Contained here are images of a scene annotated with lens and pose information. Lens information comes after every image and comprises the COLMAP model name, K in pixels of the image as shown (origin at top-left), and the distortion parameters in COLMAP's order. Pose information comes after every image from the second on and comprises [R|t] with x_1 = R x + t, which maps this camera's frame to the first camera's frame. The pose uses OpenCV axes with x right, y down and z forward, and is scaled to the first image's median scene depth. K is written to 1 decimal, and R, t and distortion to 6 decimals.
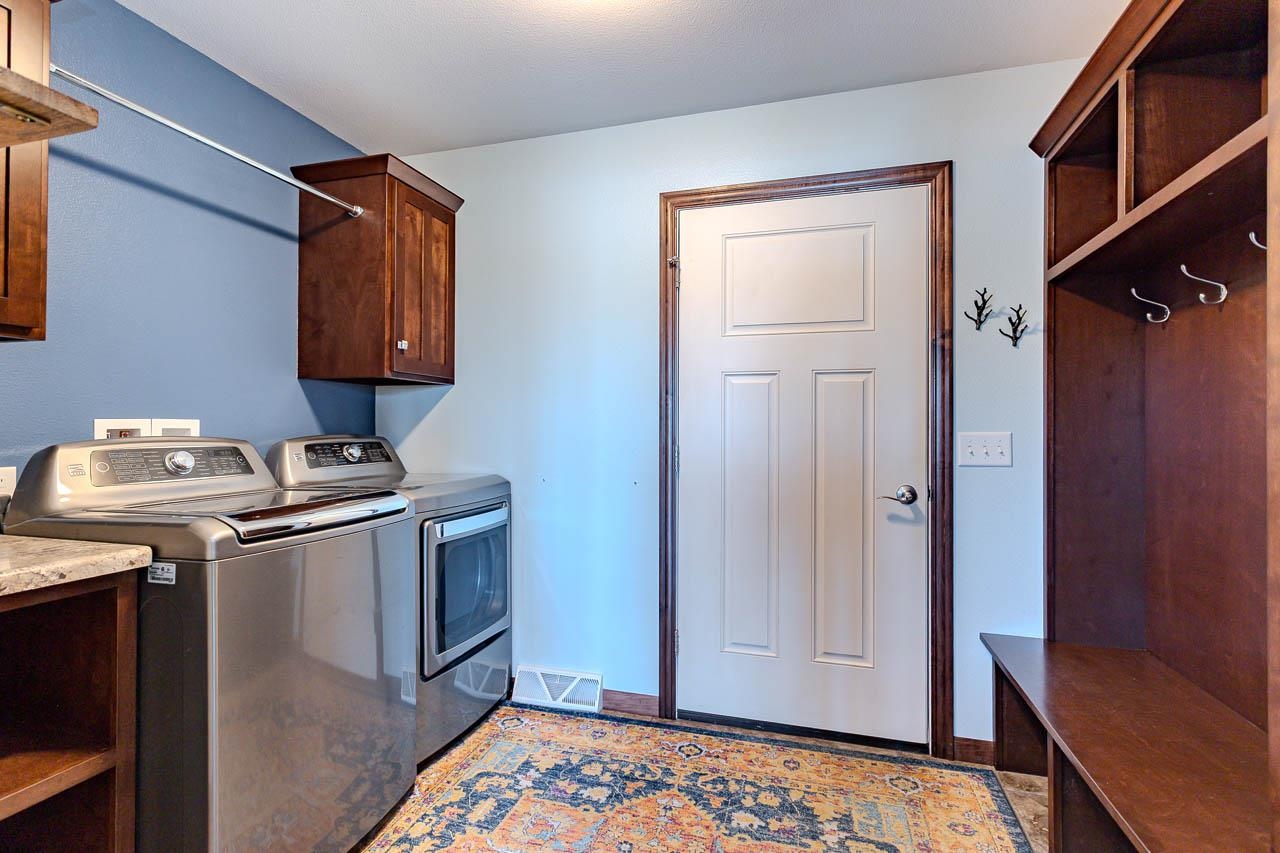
lens RADIAL K [[608.6, 0, 644.6], [0, 608.6, 426.1], [0, 0, 1]] dist [-0.001502, 0.001378]
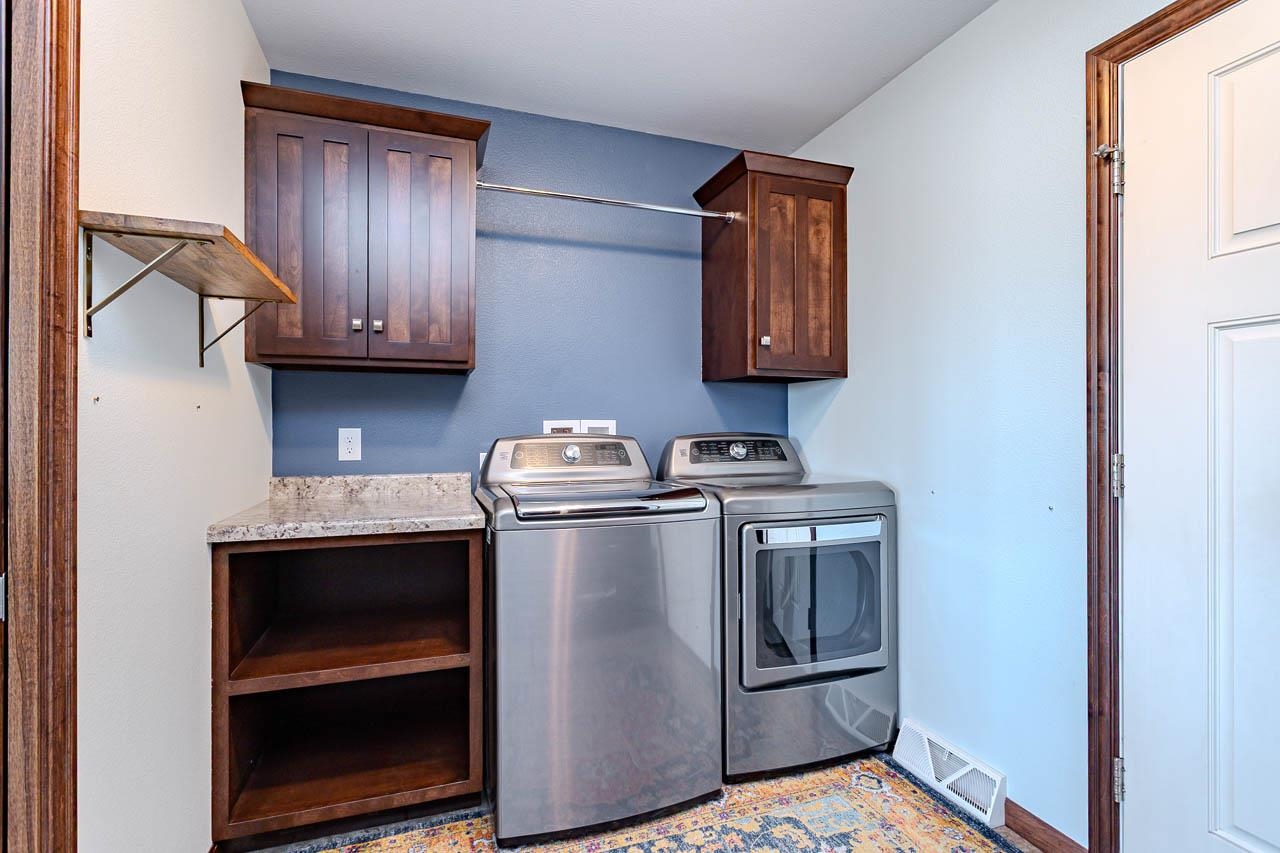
lens RADIAL K [[608.6, 0, 639.8], [0, 608.6, 425.9], [0, 0, 1]] dist [-0.001502, 0.001378]
pose [[0.583525, -0.000978, -0.812095, 0.290029], [0.005382, 0.999982, 0.002663, -0.001348], [0.812077, -0.005925, 0.583520, 0.281326]]
